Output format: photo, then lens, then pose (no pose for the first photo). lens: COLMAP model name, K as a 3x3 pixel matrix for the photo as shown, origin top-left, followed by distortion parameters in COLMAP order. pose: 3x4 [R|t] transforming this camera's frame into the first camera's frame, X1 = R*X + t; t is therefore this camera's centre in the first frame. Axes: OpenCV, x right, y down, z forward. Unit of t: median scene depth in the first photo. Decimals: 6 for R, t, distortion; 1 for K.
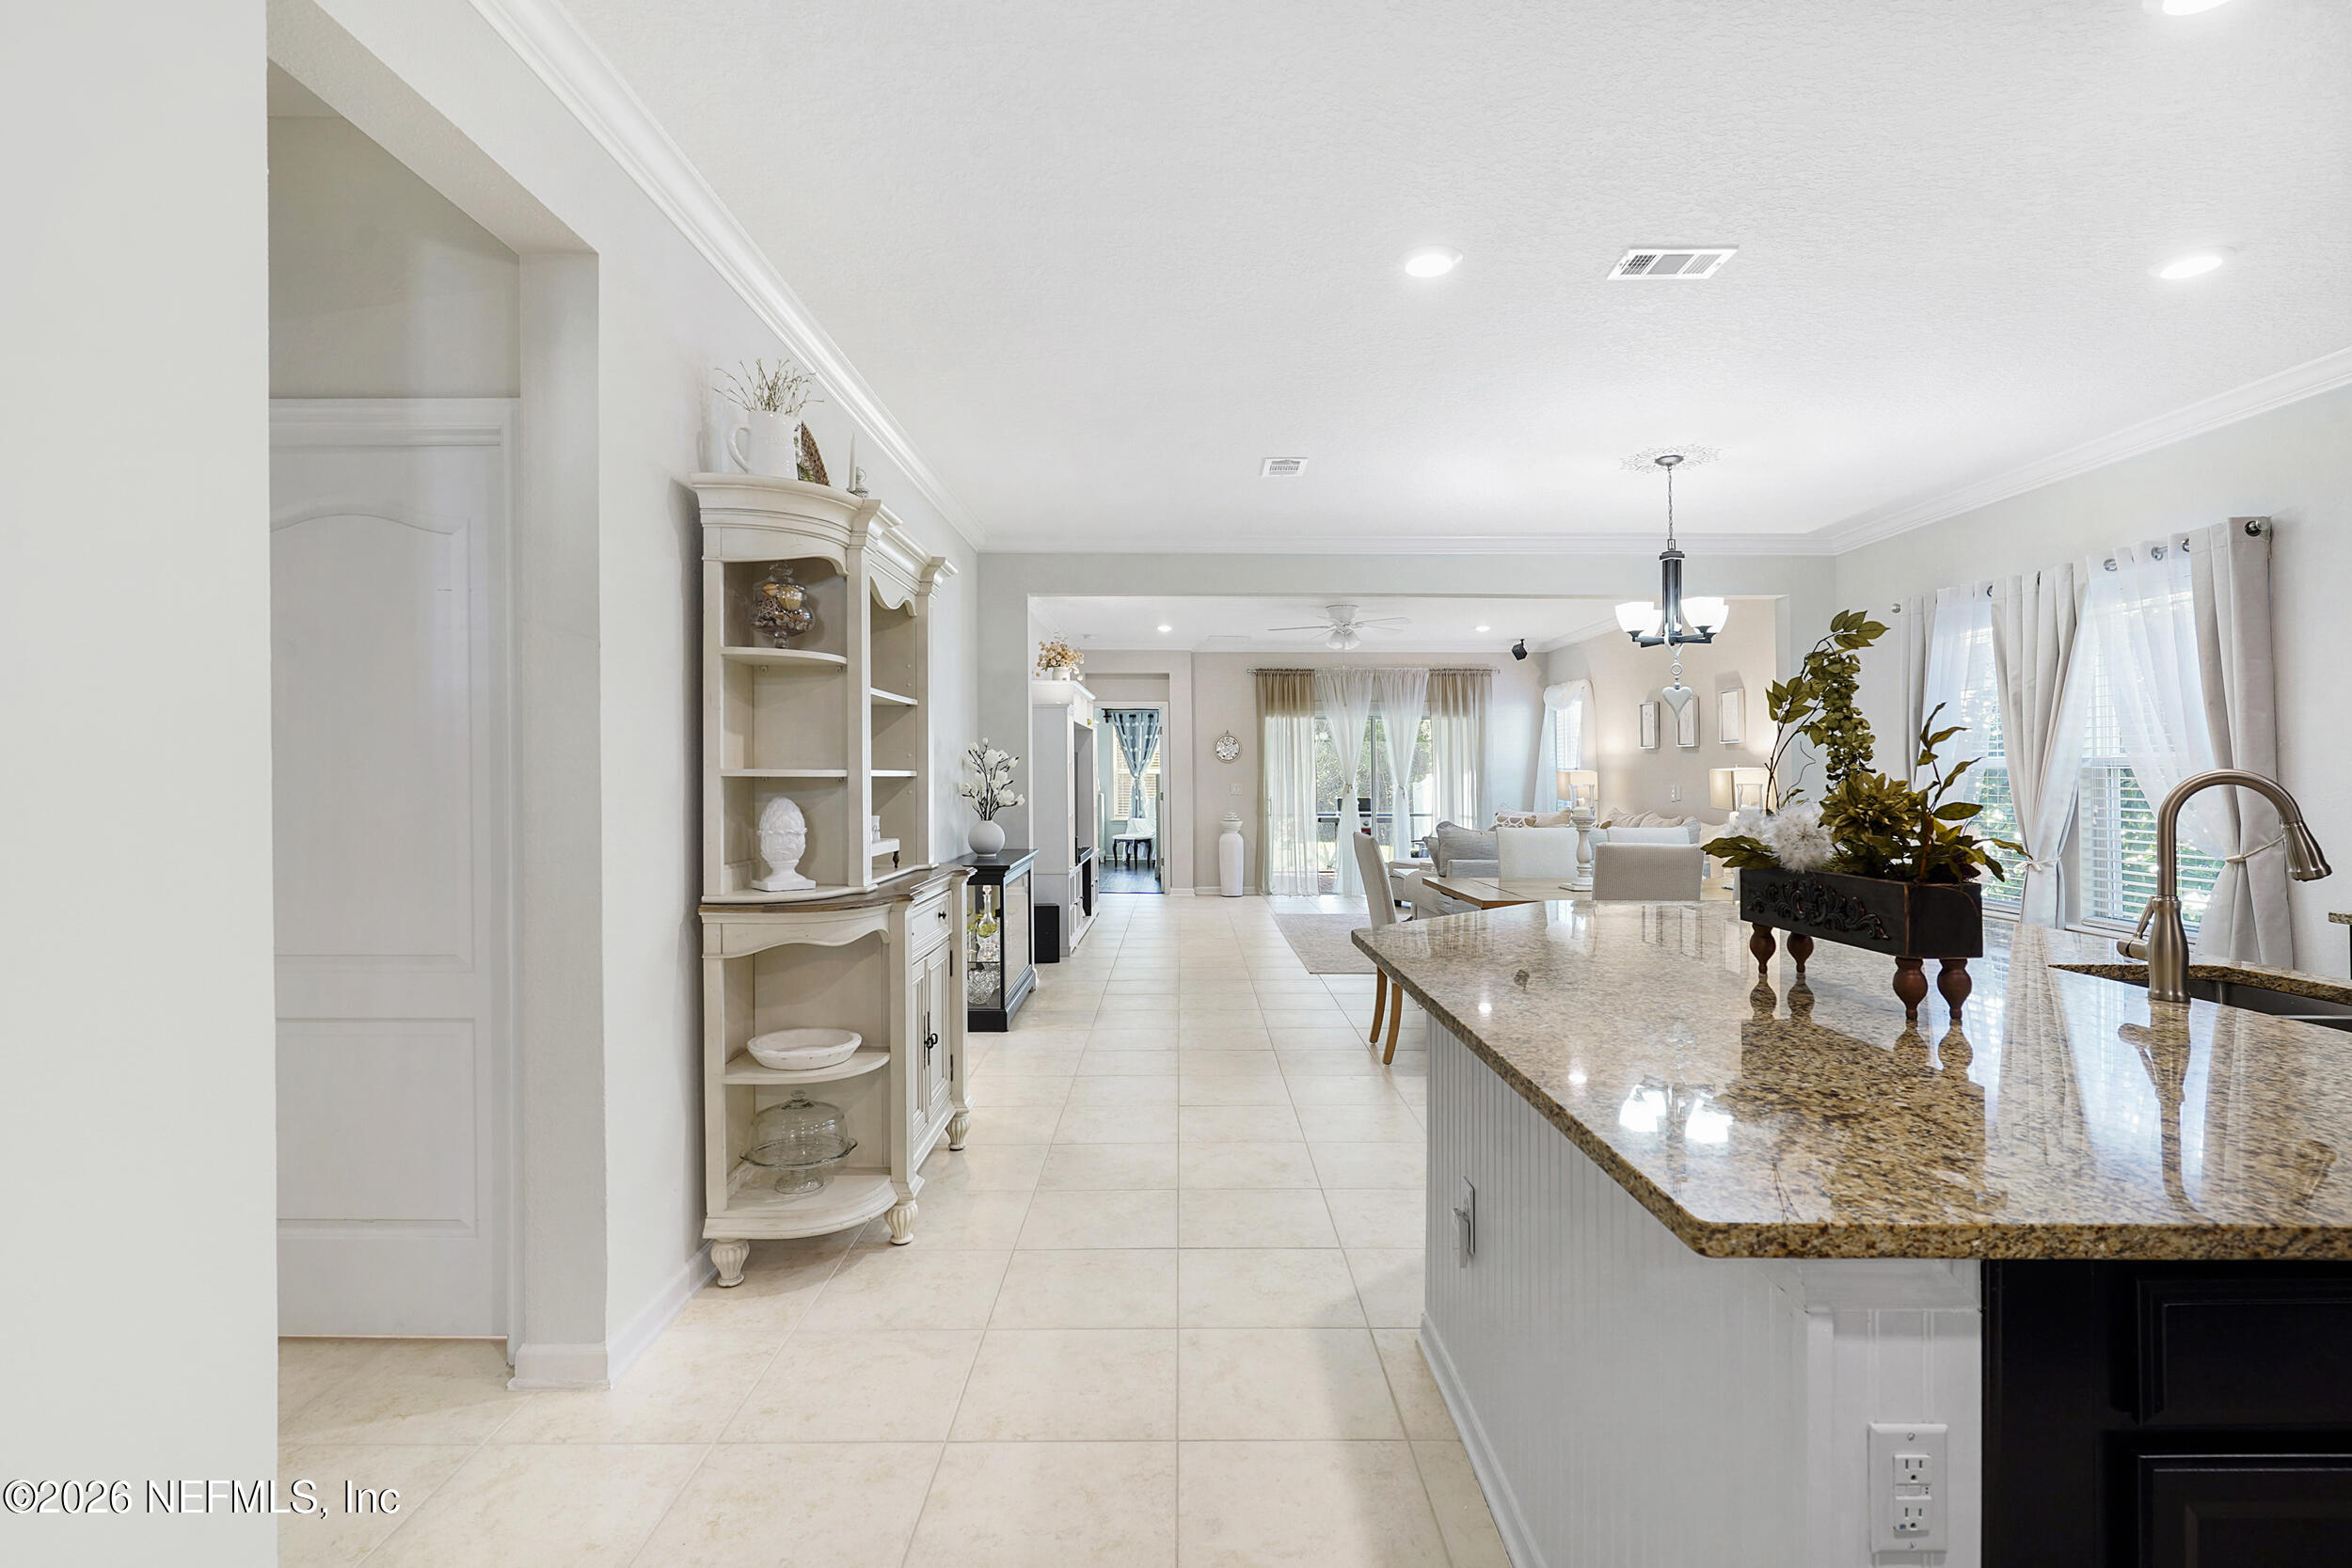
lens RADIAL K [[1149.9, 0, 1184.3], [0, 1149.9, 772.9], [0, 0, 1]] dist [0.002555, 0.000803]
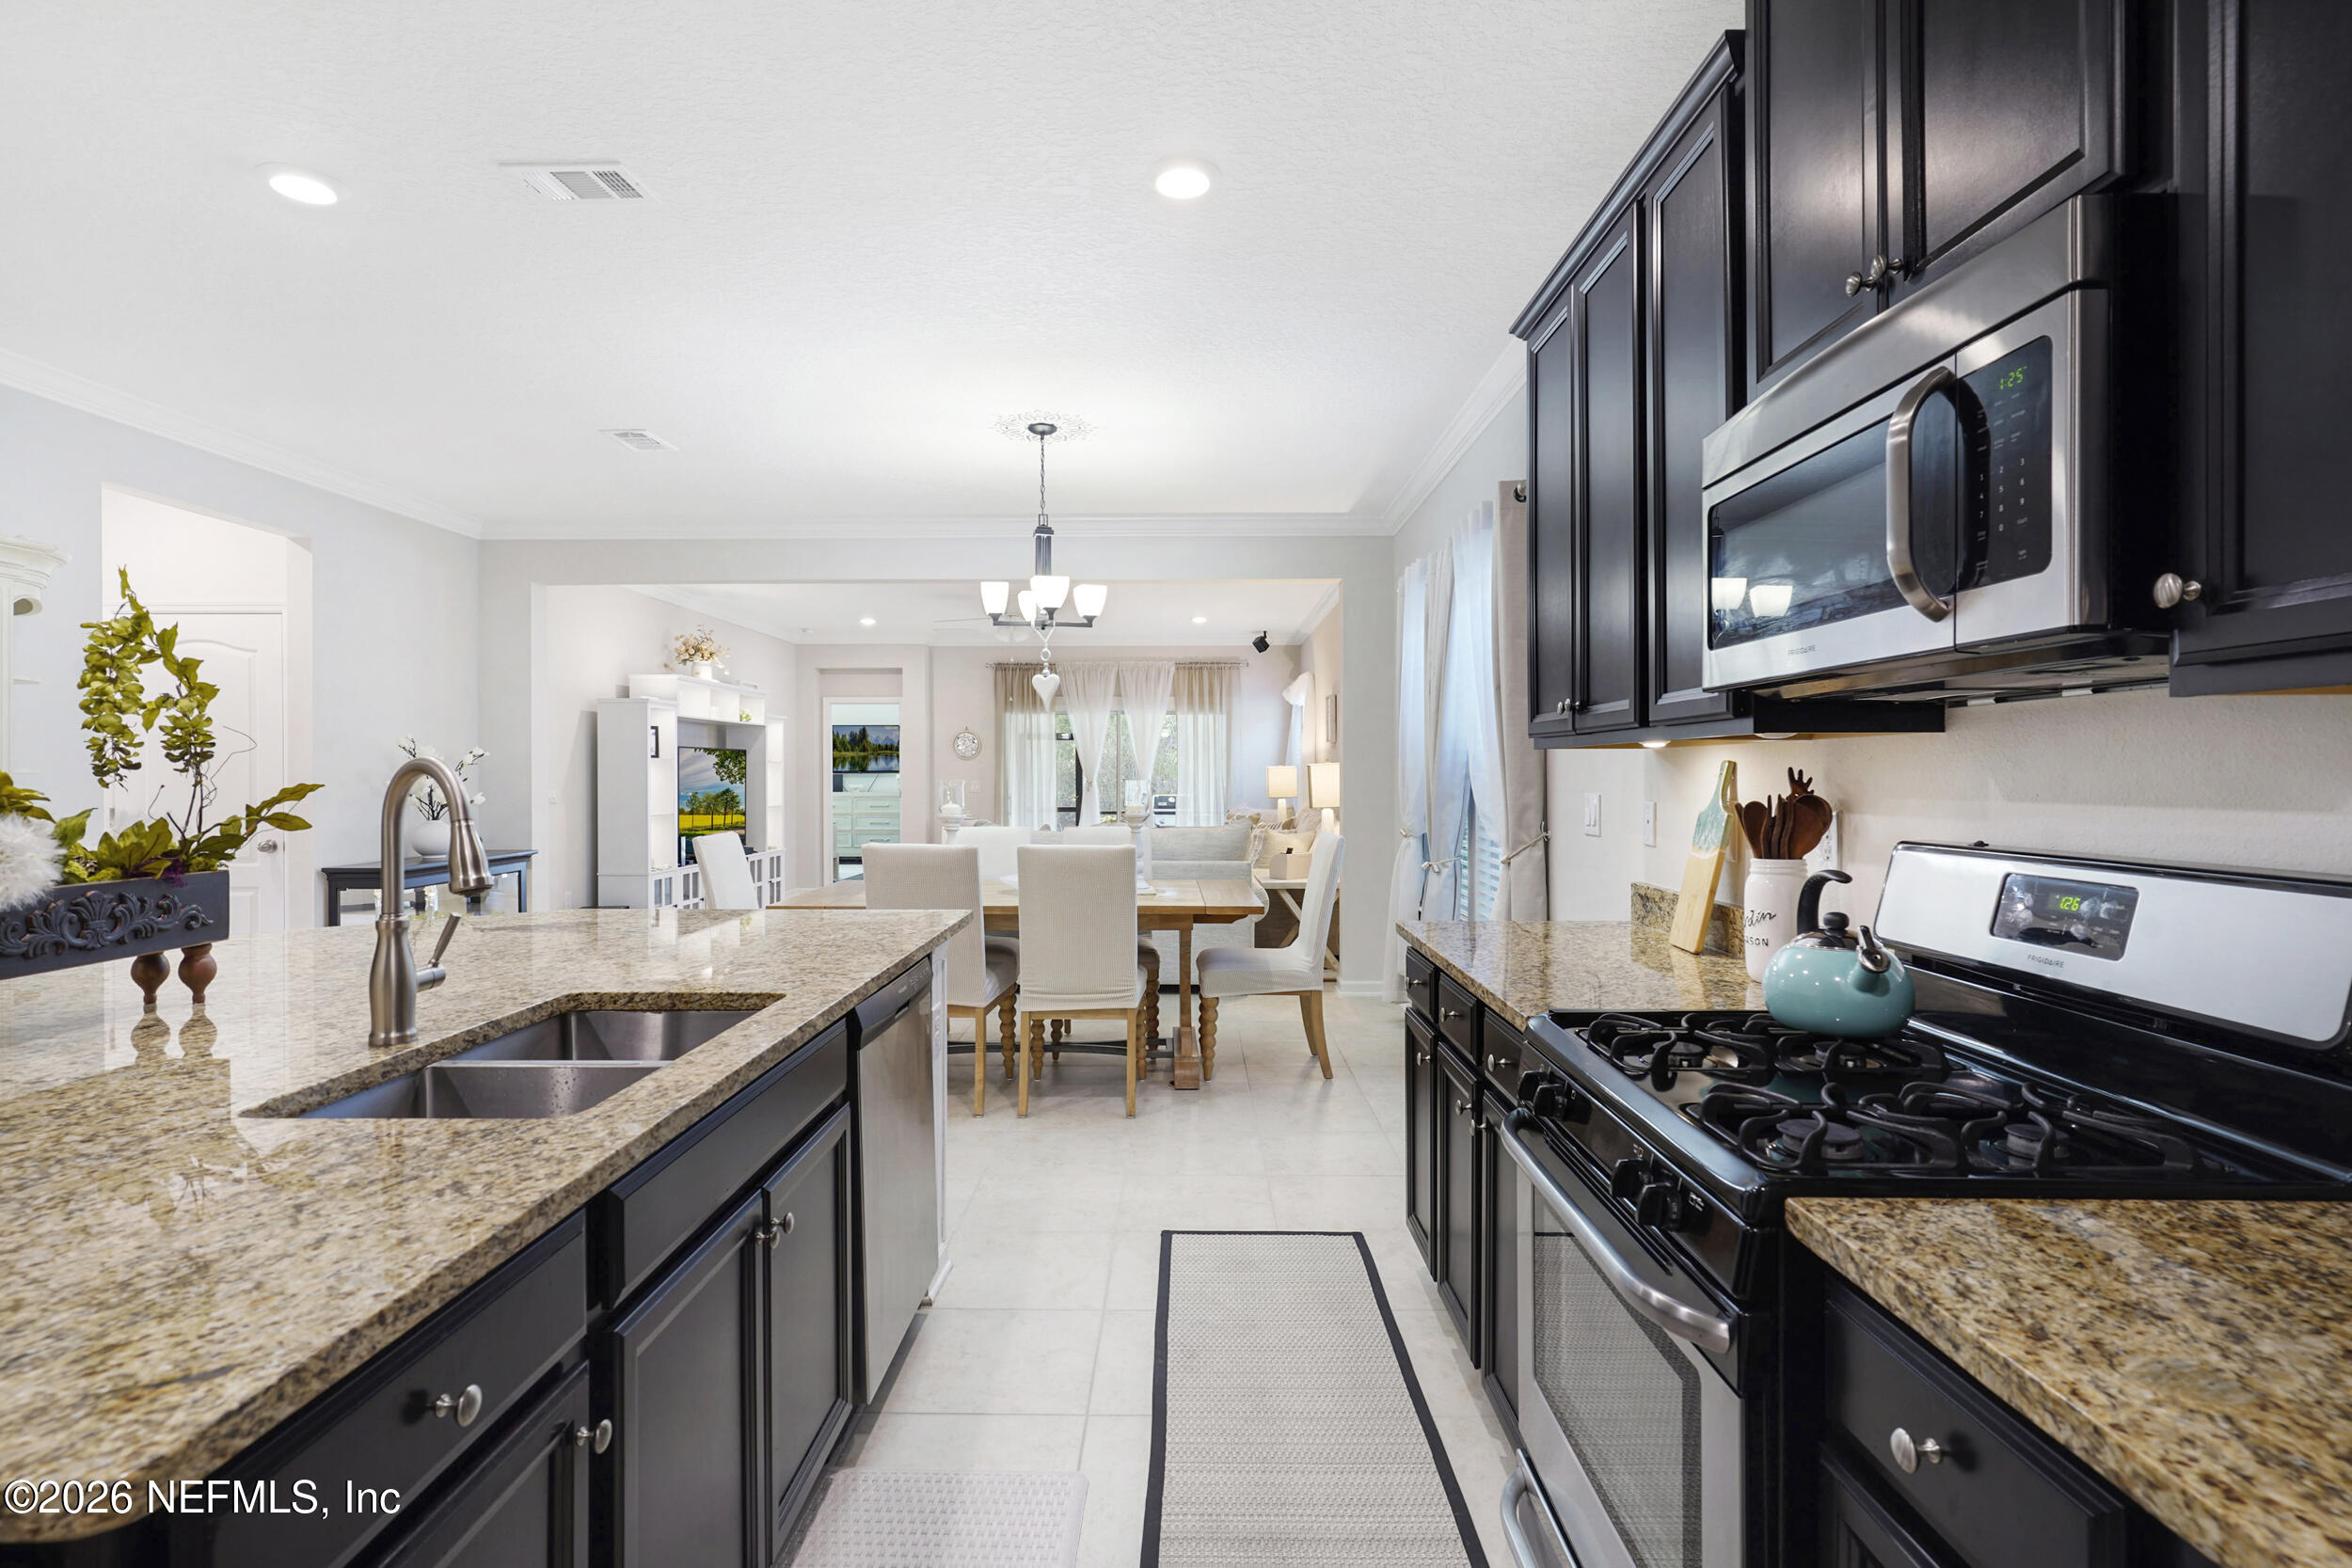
lens RADIAL K [[1145.9, 0, 1168.1], [0, 1145.9, 780.6], [0, 0, 1]] dist [-0.001790, 0.006336]
pose [[0.999817, -0.003066, -0.018890, 0.827446], [0.003229, 0.999958, 0.008615, 0.004427], [0.018863, -0.008675, 0.999784, 0.123053]]
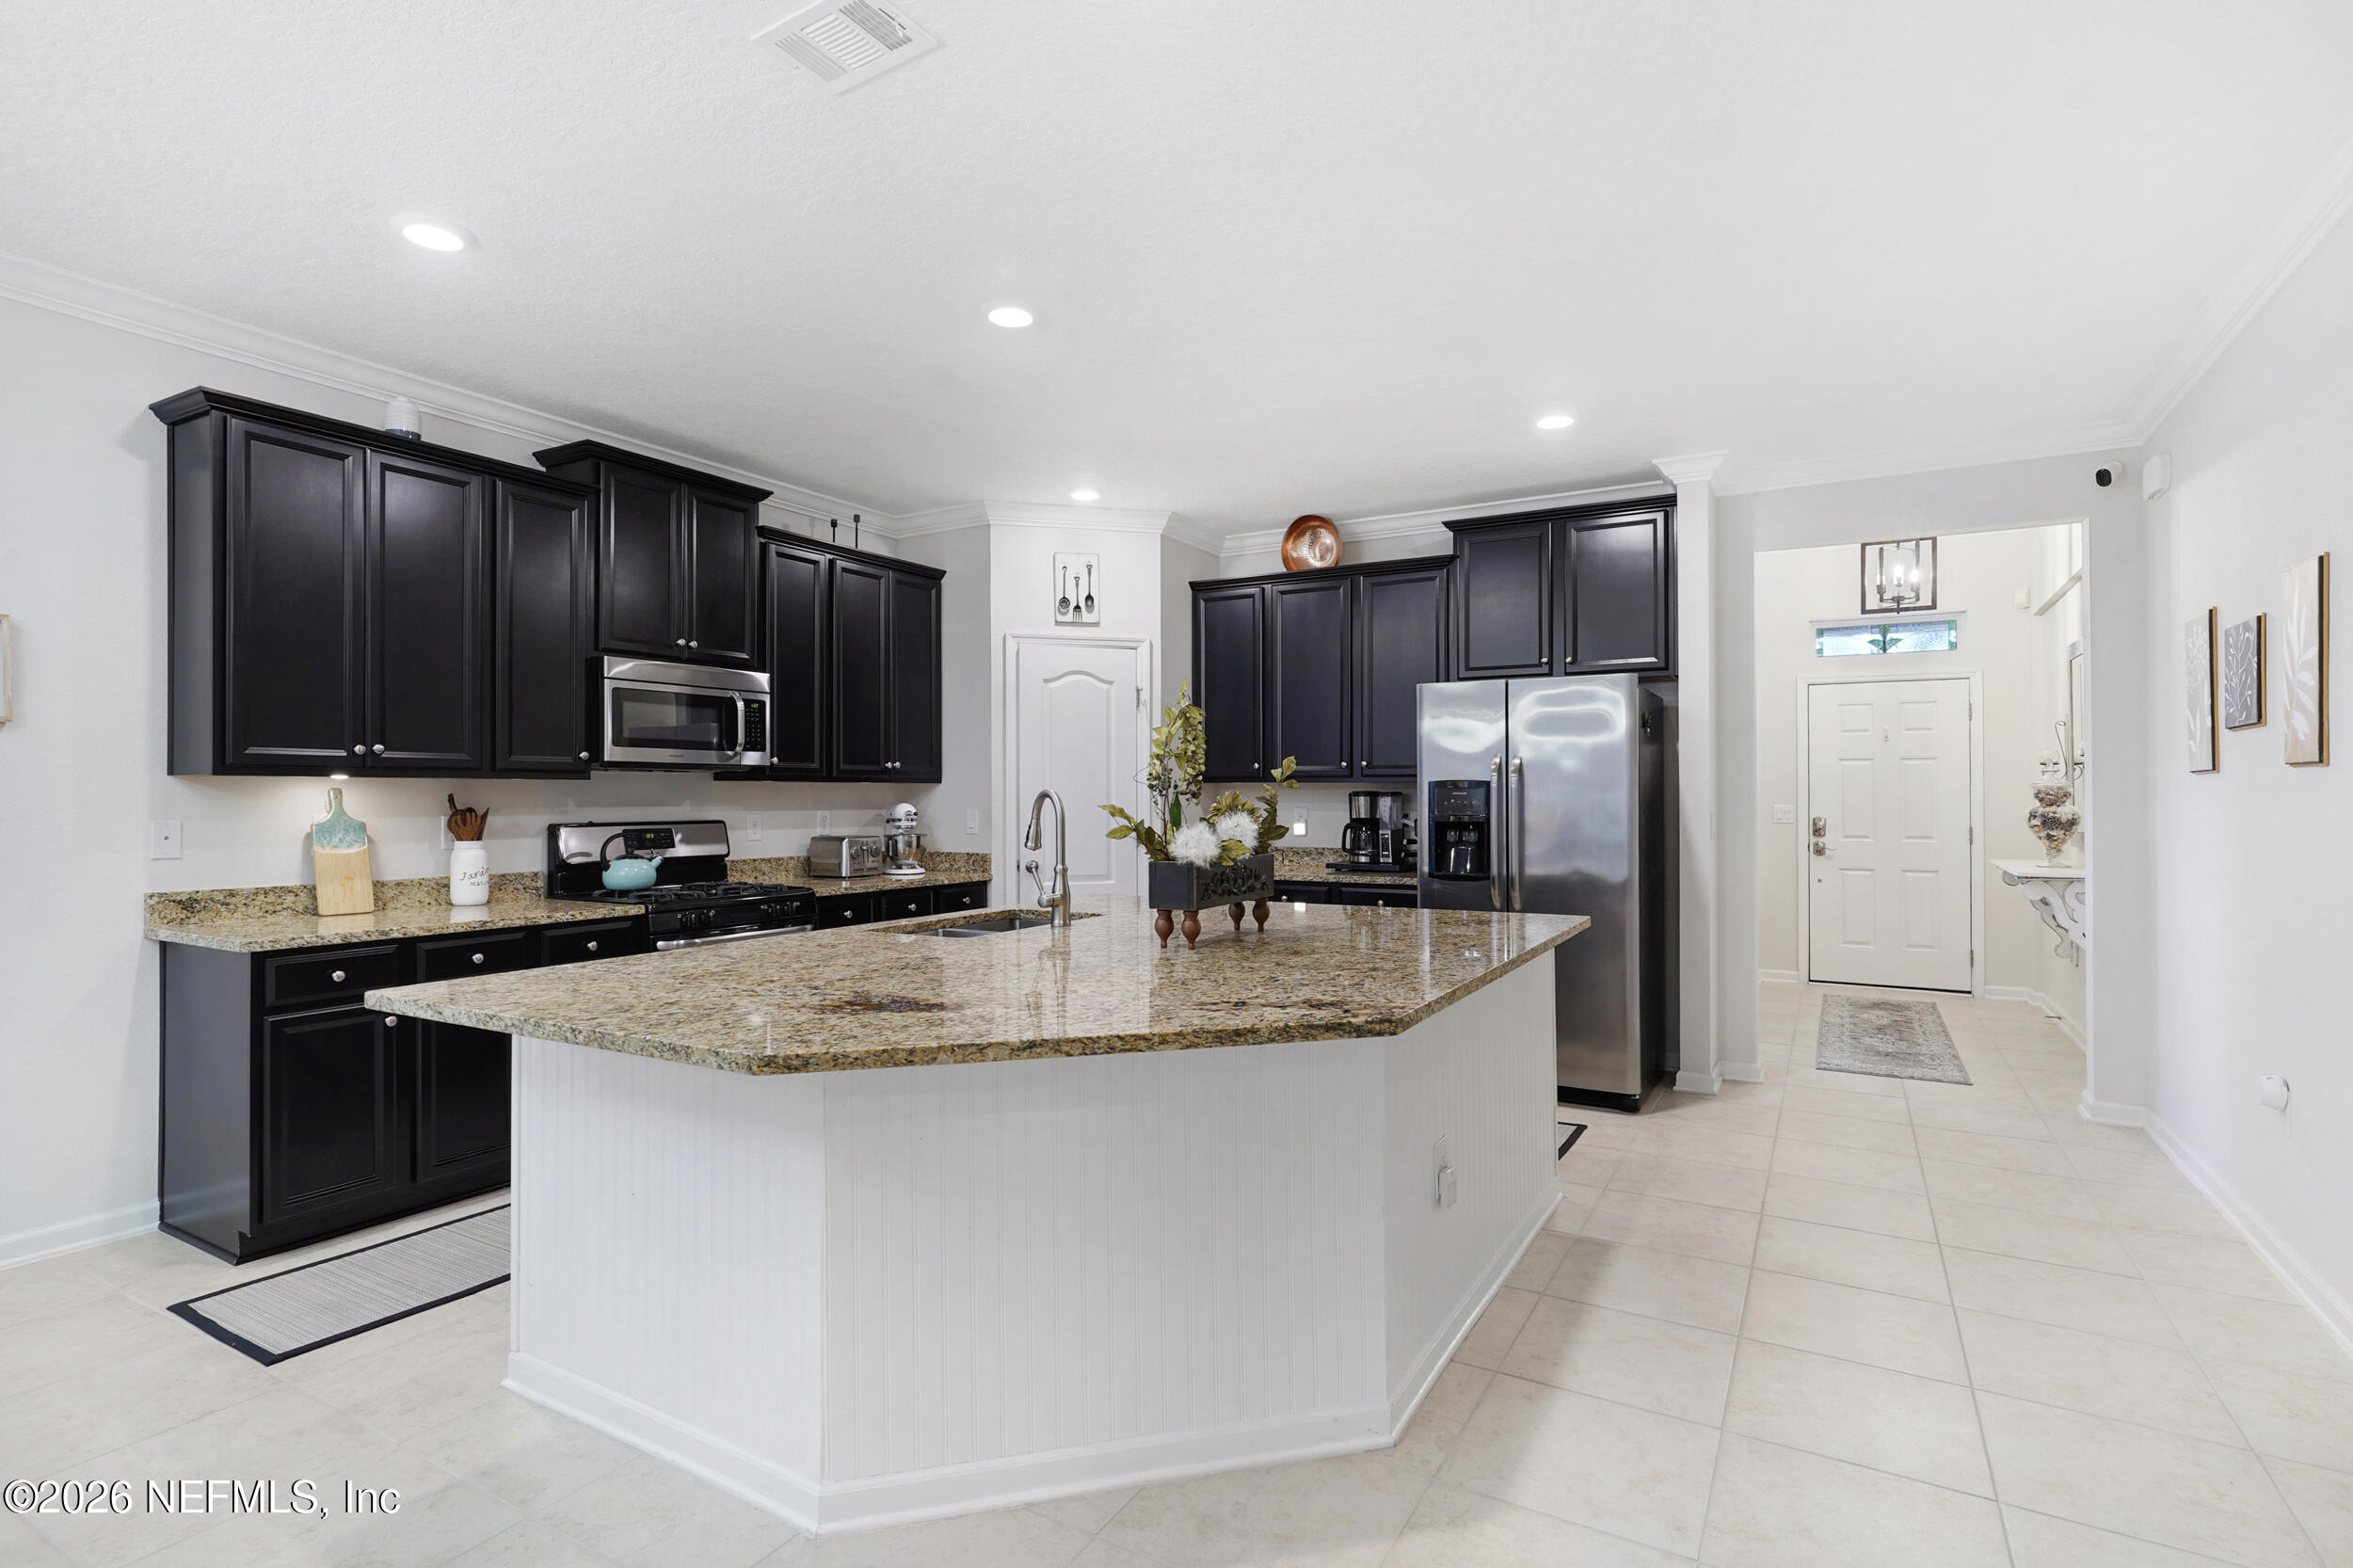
lens RADIAL K [[1103.8, 0, 1154.8], [0, 1103.8, 785.1], [0, 0, 1]] dist [-0.025167, 0.000281]
pose [[-0.853690, 0.005269, 0.520755, -0.052655], [-0.001133, 0.999928, -0.011975, 0.007723], [-0.520780, -0.010813, -0.853622, 1.337255]]
